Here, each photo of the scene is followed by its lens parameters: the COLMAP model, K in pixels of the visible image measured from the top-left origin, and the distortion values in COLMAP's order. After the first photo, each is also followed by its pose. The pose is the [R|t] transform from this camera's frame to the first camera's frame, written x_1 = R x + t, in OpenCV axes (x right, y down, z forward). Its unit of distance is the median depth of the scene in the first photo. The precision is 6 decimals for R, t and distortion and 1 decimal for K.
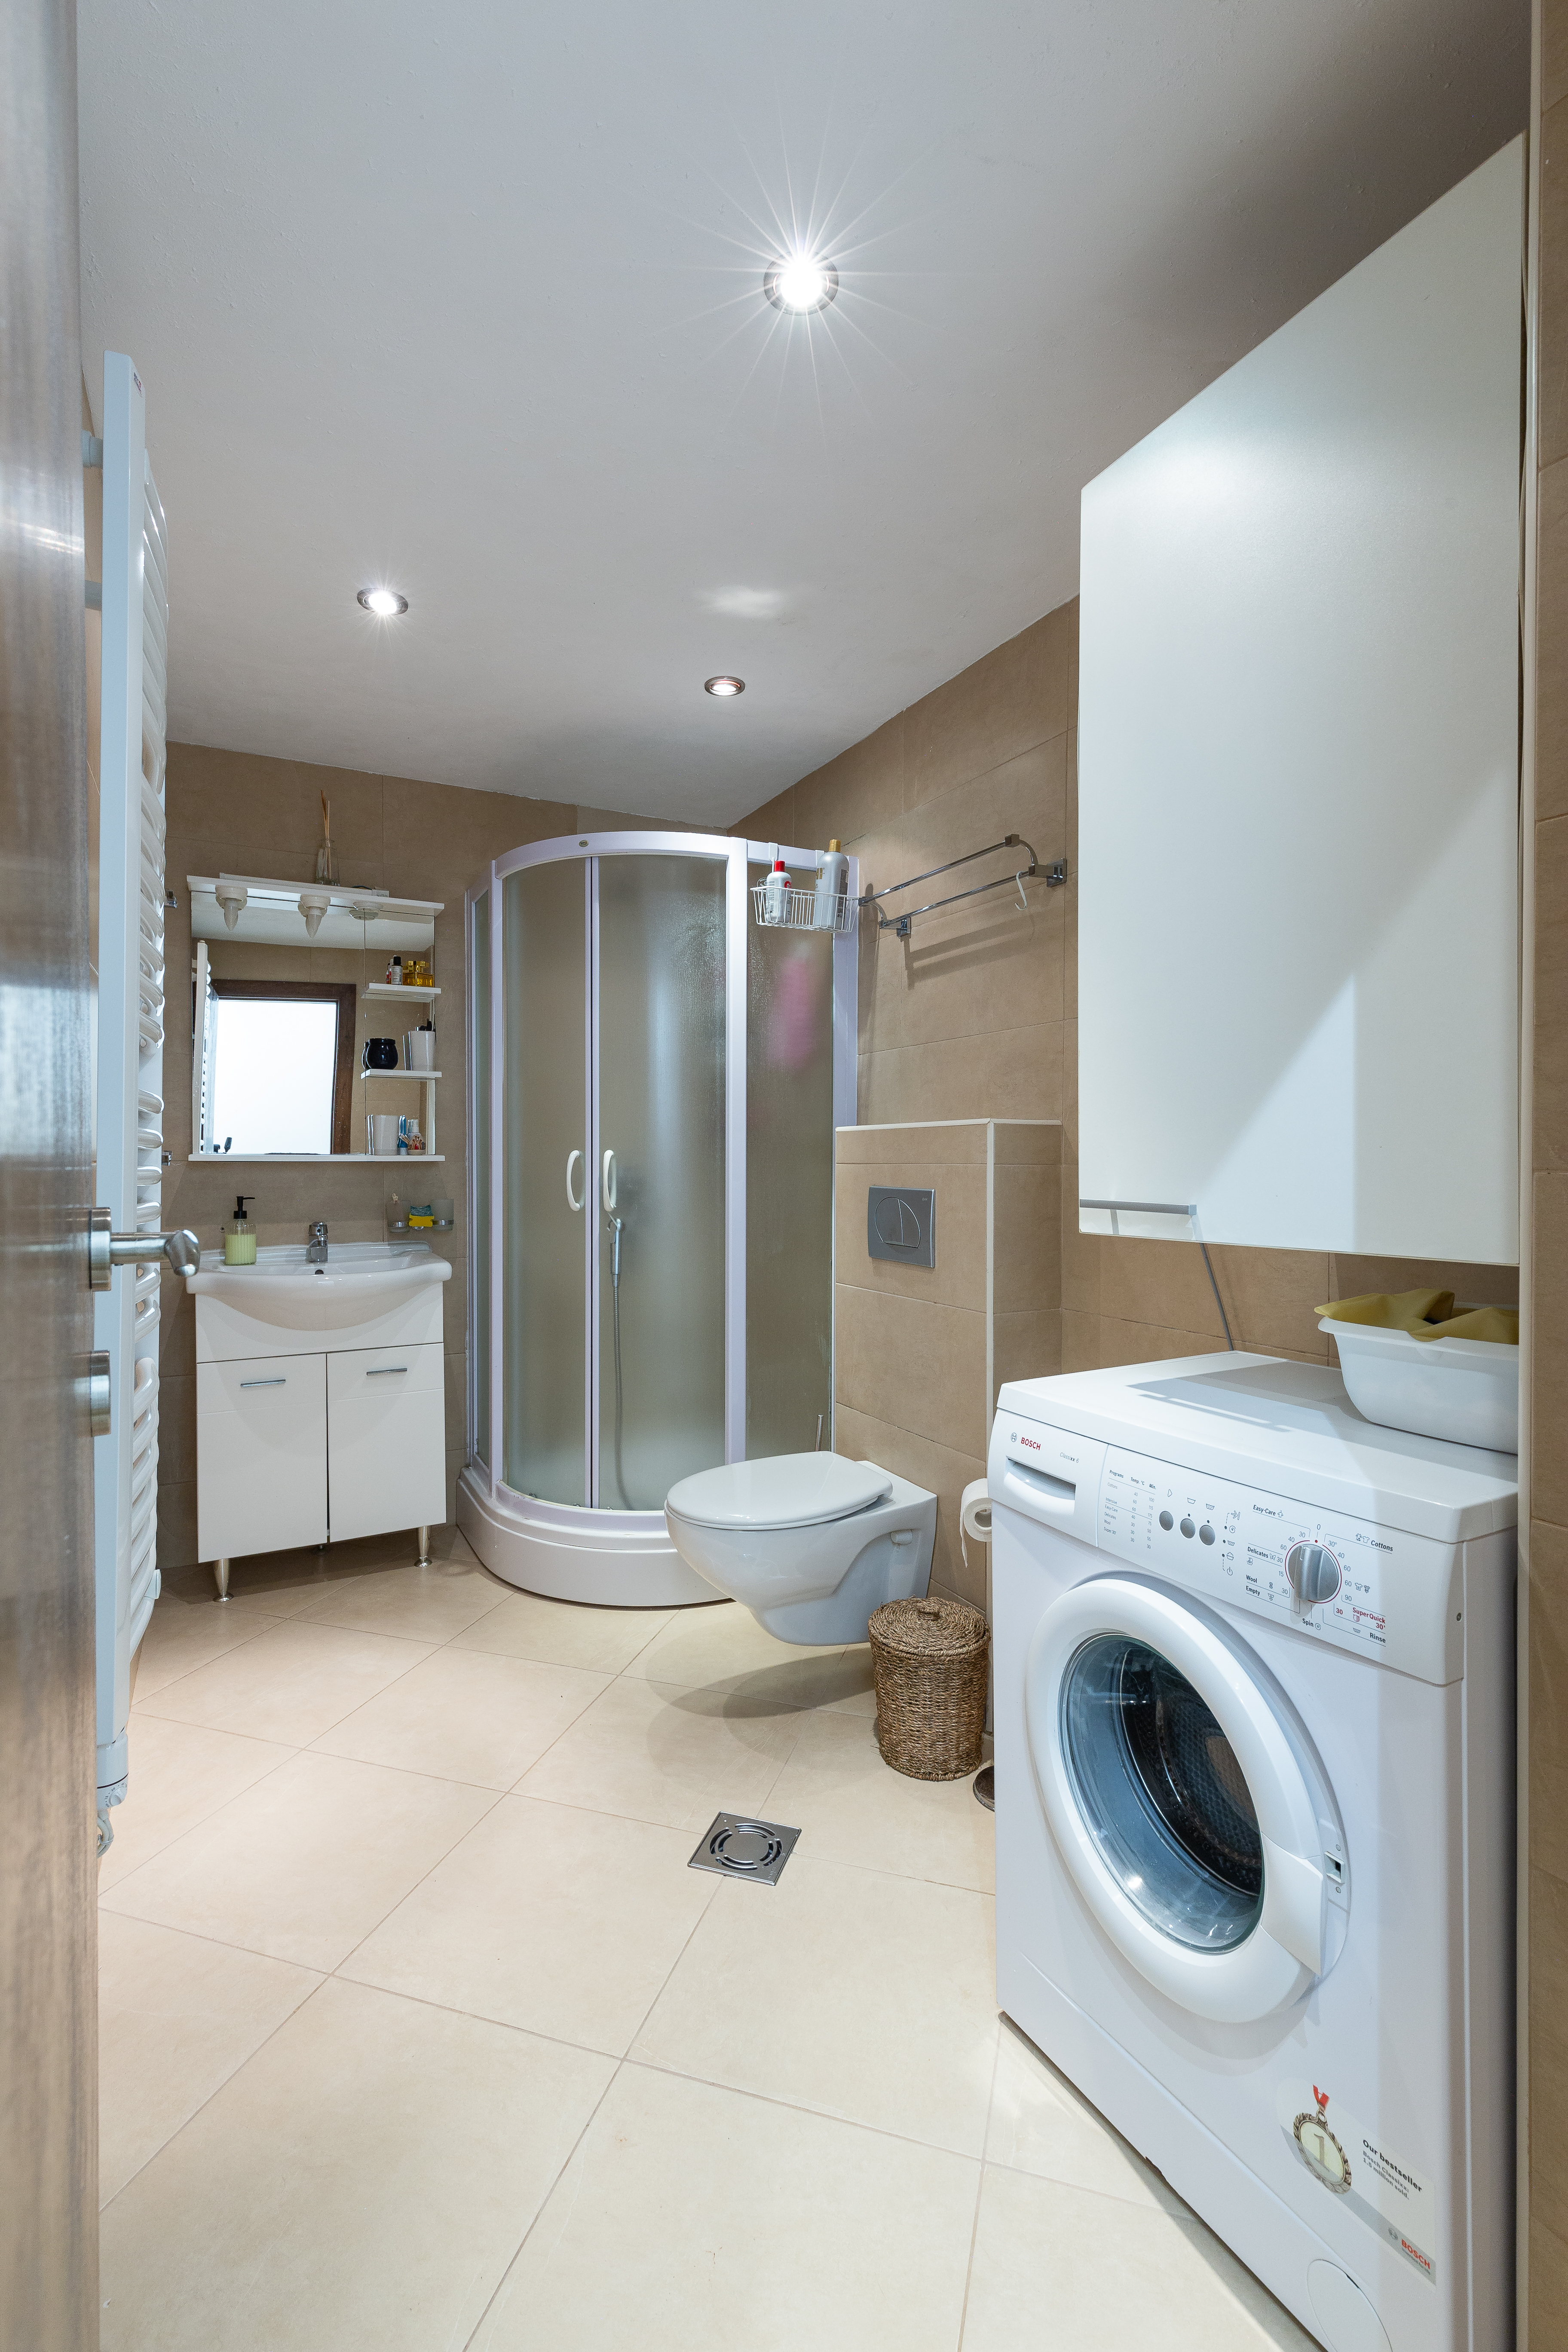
lens RADIAL K [[1073.9, 0, 785.4], [0, 1073.9, 1170.1], [0, 0, 1]] dist [0.012215, -0.000737]
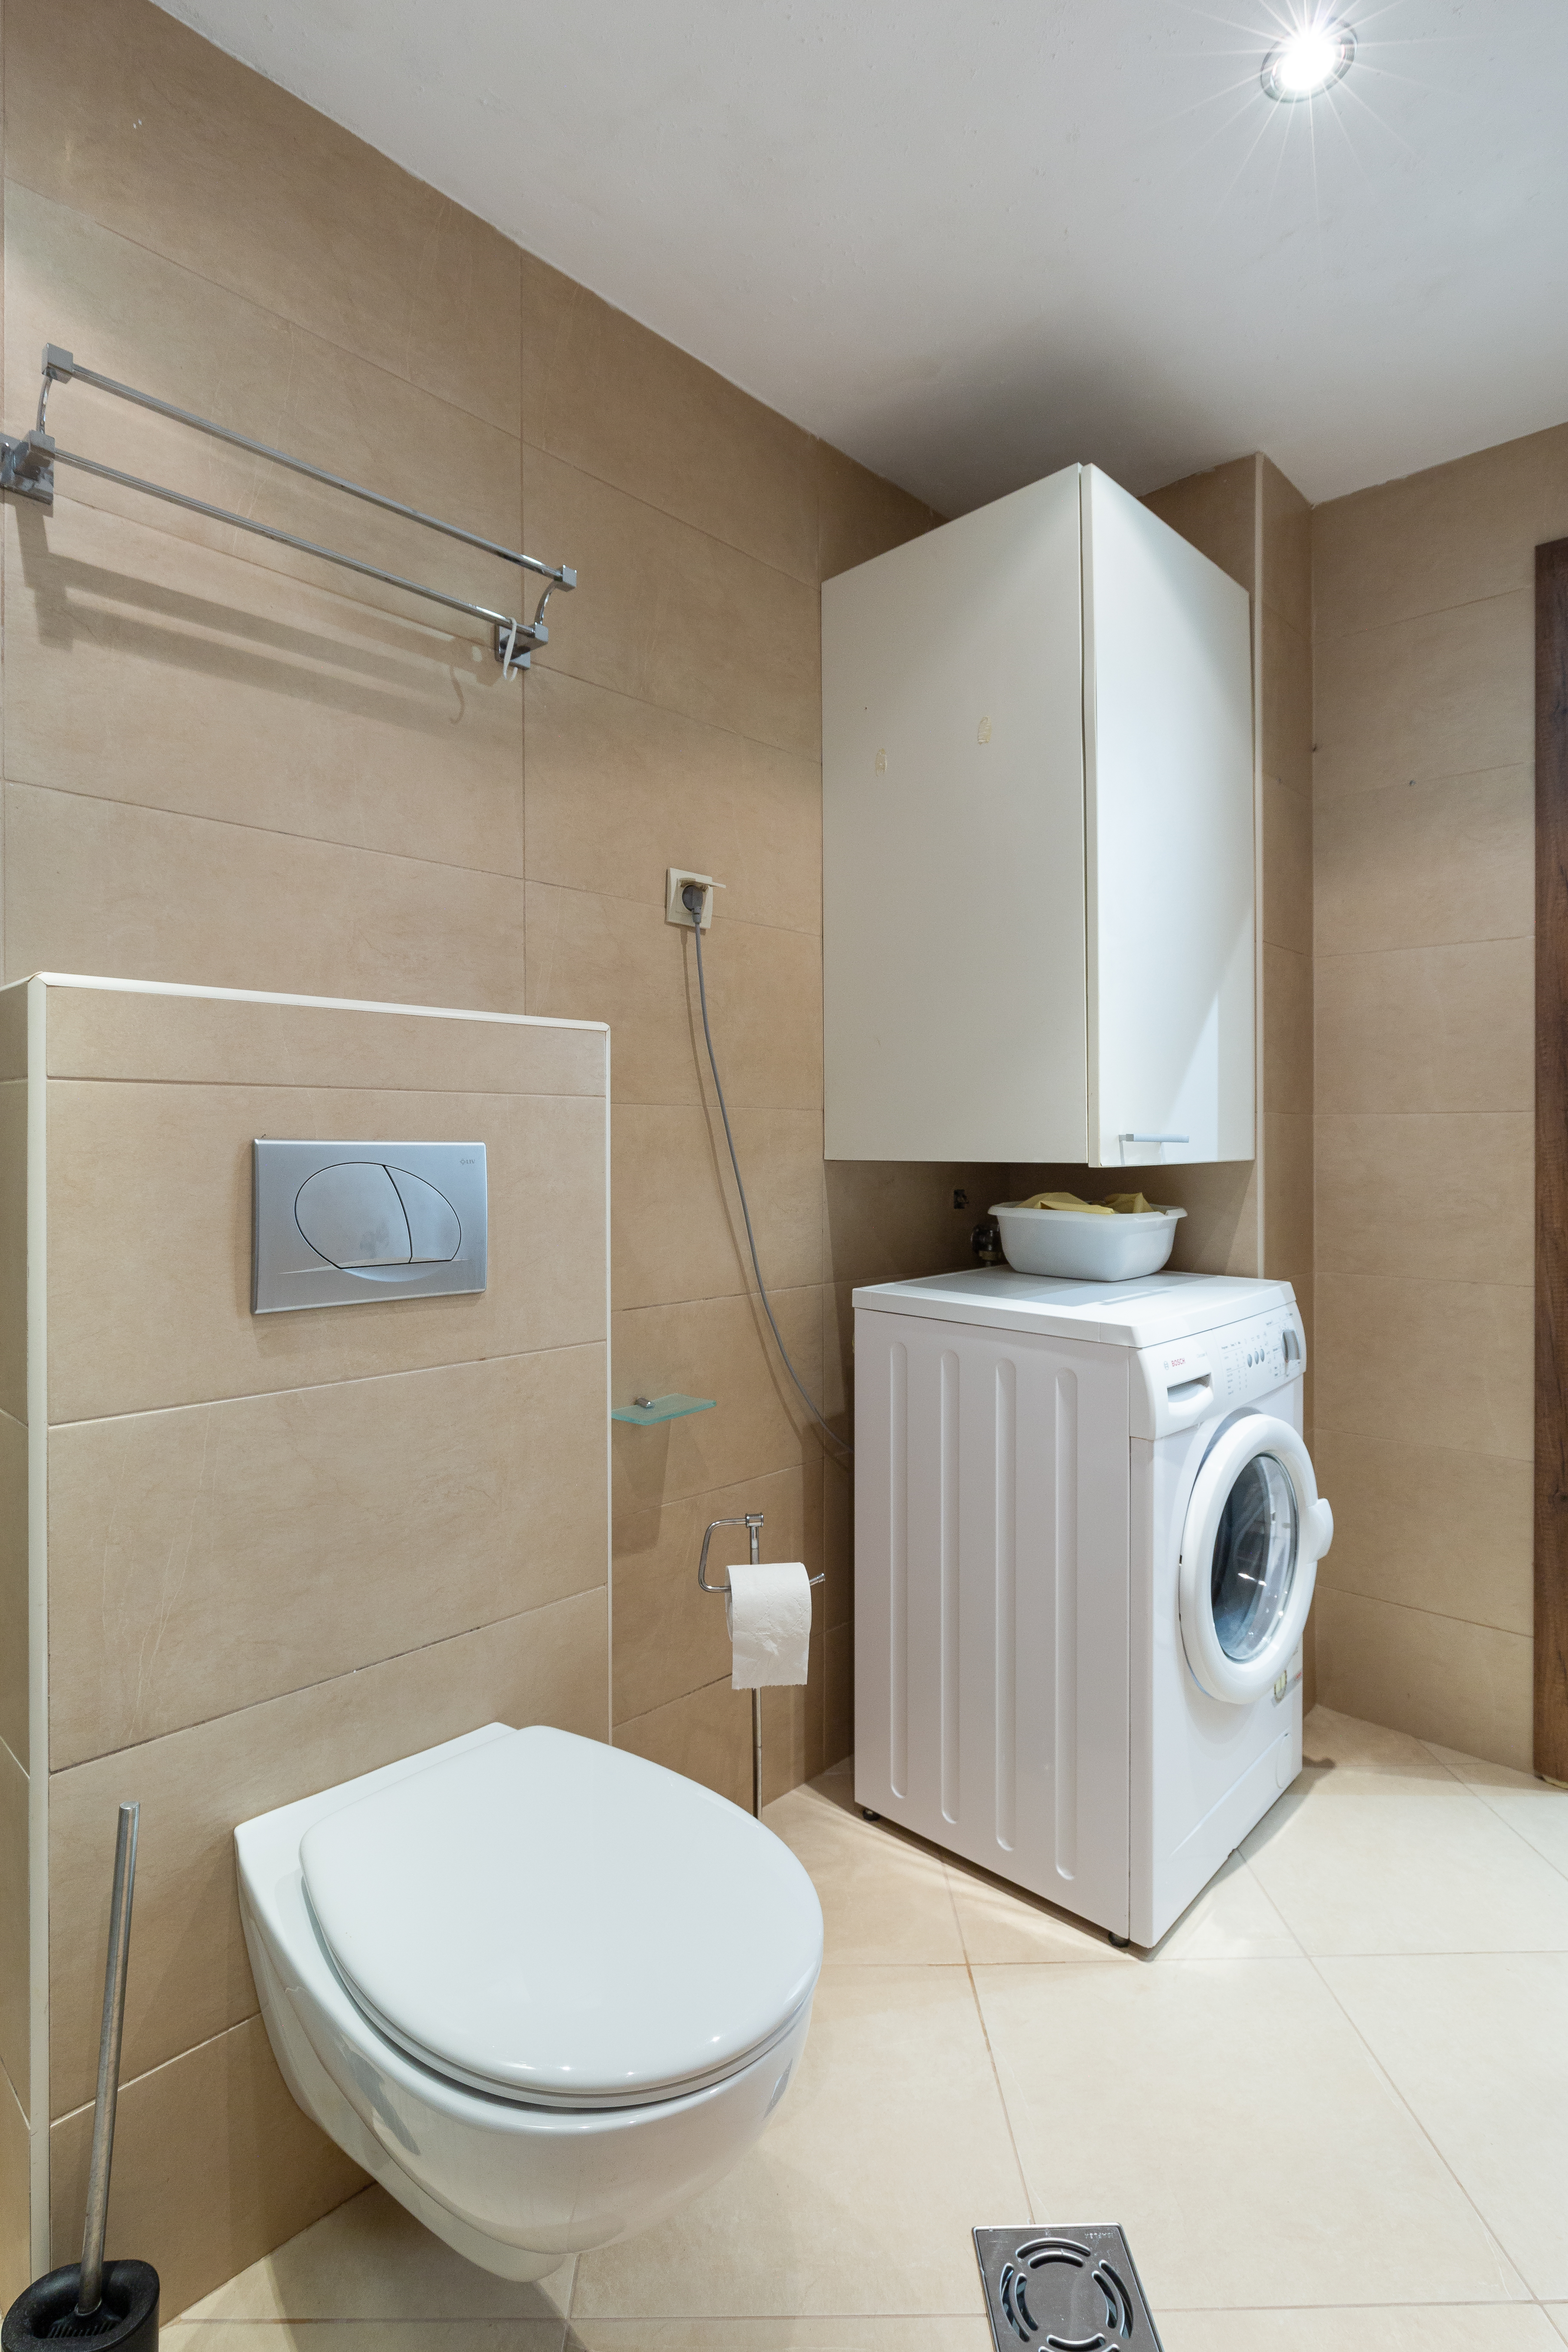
lens RADIAL K [[1160.5, 0, 806.1], [0, 1160.5, 1129.9], [0, 0, 1]] dist [-0.000633, -0.000304]
pose [[-0.330659, 0.006687, 0.943726, -0.412473], [0.007551, 0.999962, -0.004439, 0.014797], [-0.943720, 0.005658, -0.330697, 0.963146]]
